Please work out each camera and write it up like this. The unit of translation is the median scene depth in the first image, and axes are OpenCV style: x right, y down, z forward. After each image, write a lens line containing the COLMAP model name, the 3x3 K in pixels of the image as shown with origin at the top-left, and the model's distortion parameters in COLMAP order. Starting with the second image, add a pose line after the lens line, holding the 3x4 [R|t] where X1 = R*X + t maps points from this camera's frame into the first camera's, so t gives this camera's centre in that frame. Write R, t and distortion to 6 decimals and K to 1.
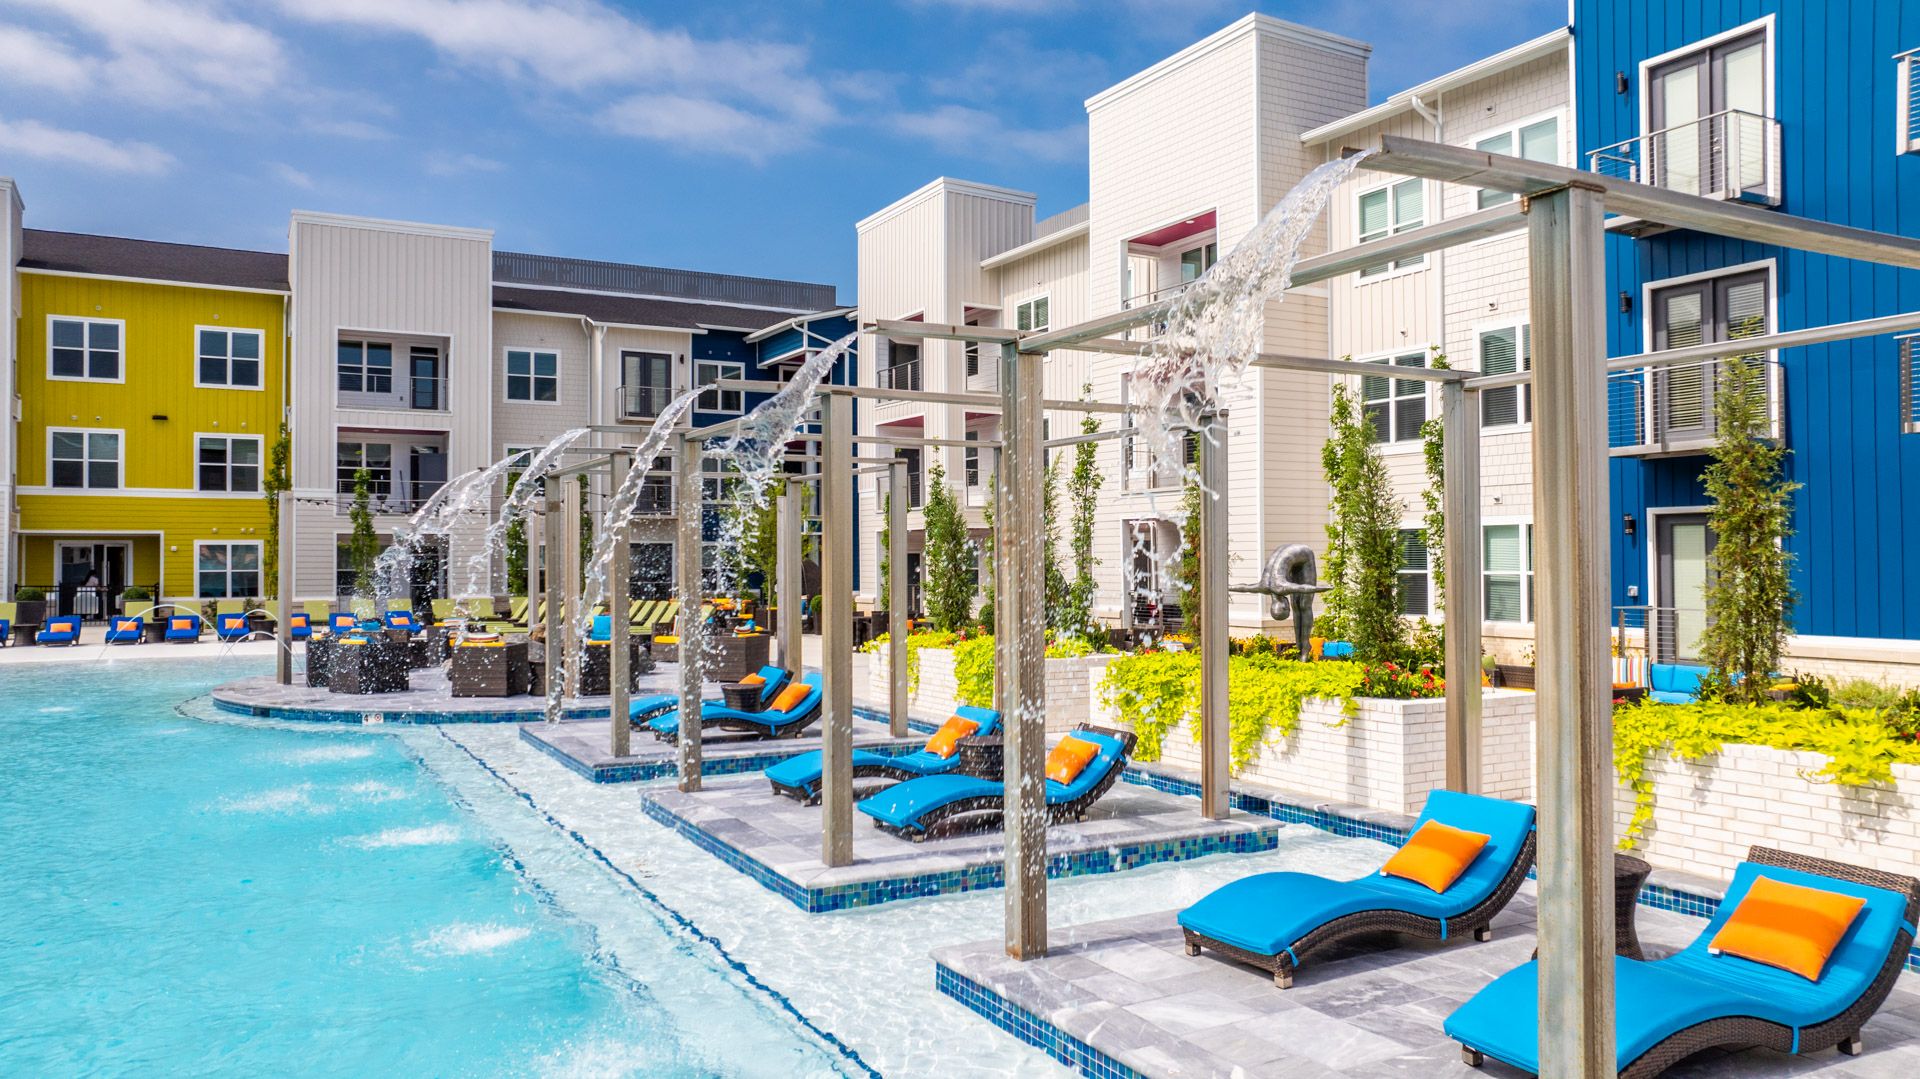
lens RADIAL K [[1351.8, 0, 963.0], [0, 1351.8, 539.0], [0, 0, 1]] dist [-0.000326, 0.006803]
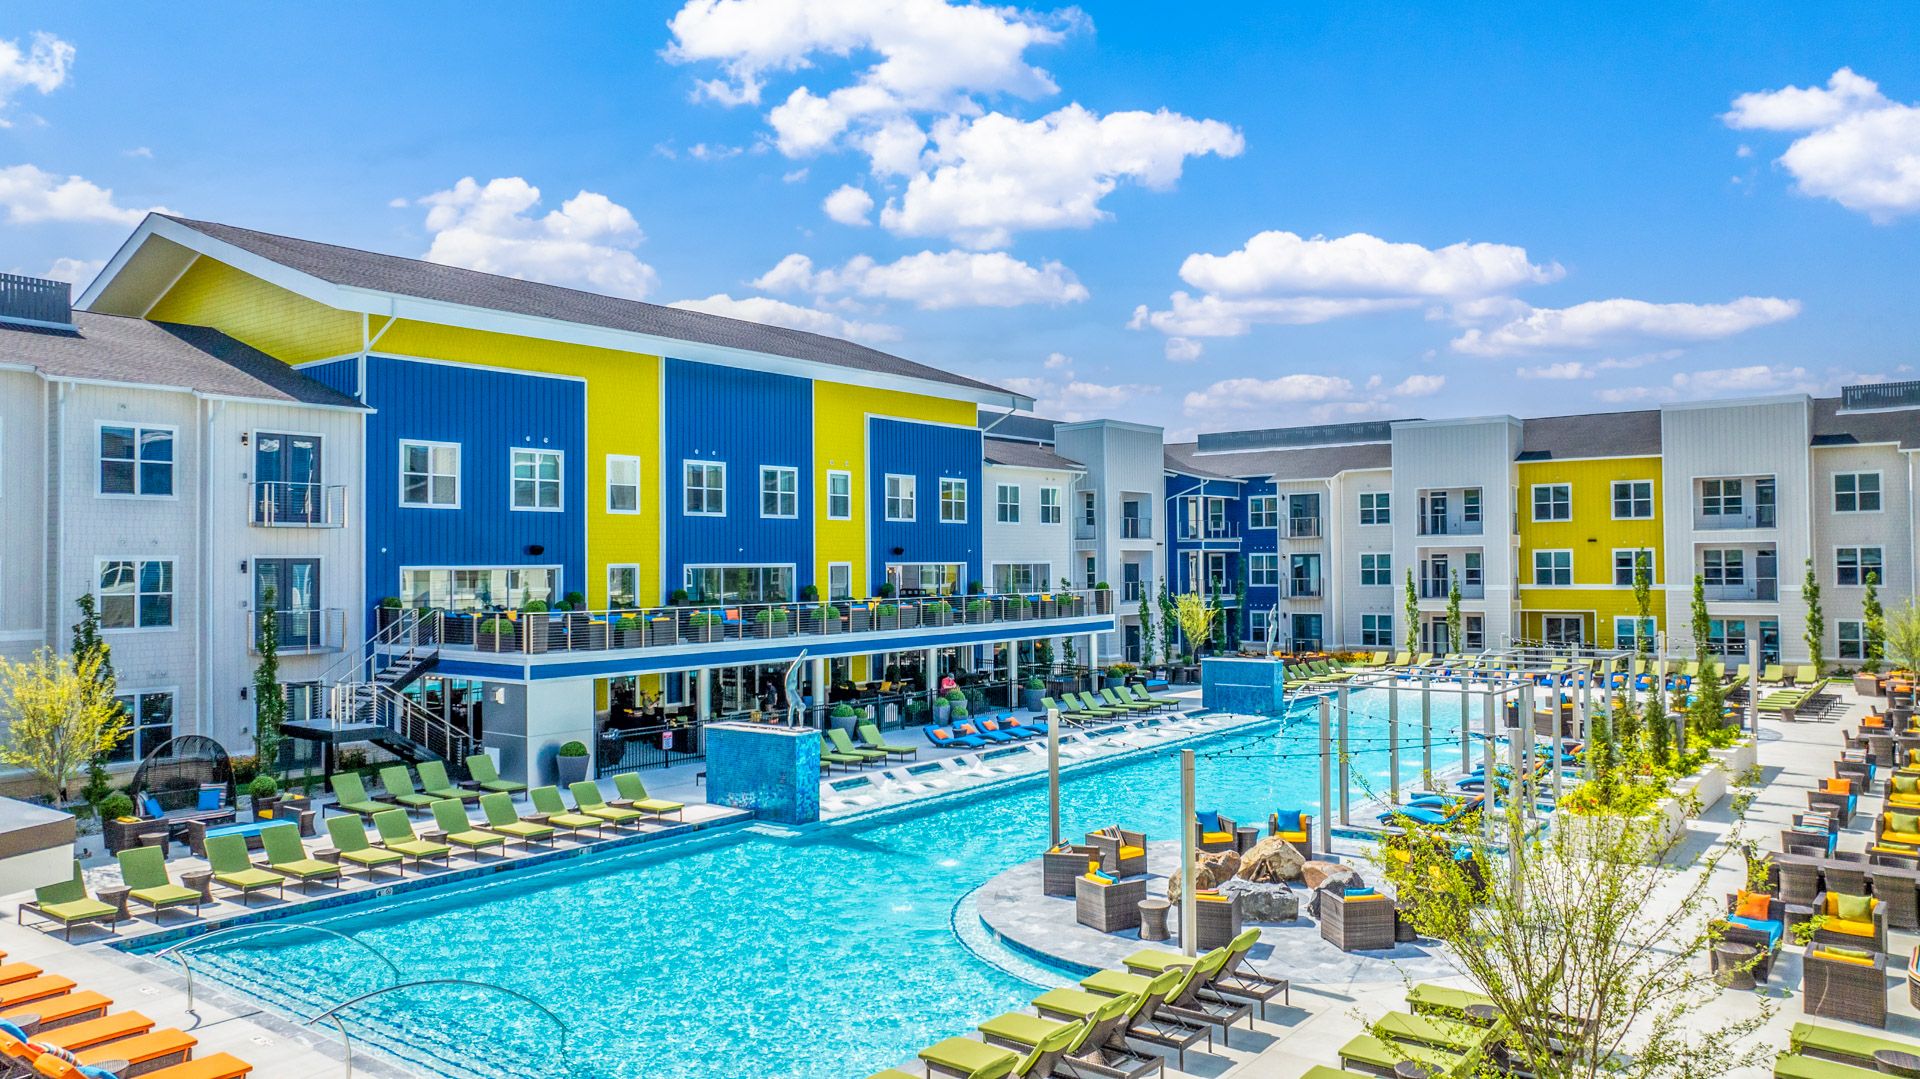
lens RADIAL K [[1351.8, 0, 961.0], [0, 1351.8, 541.6], [0, 0, 1]] dist [-0.000326, 0.006803]
pose [[0.361617, -0.018690, -0.932139, 0.634576], [0.015326, 0.999783, -0.014101, -0.075647], [0.932201, -0.009187, 0.361825, -0.291402]]
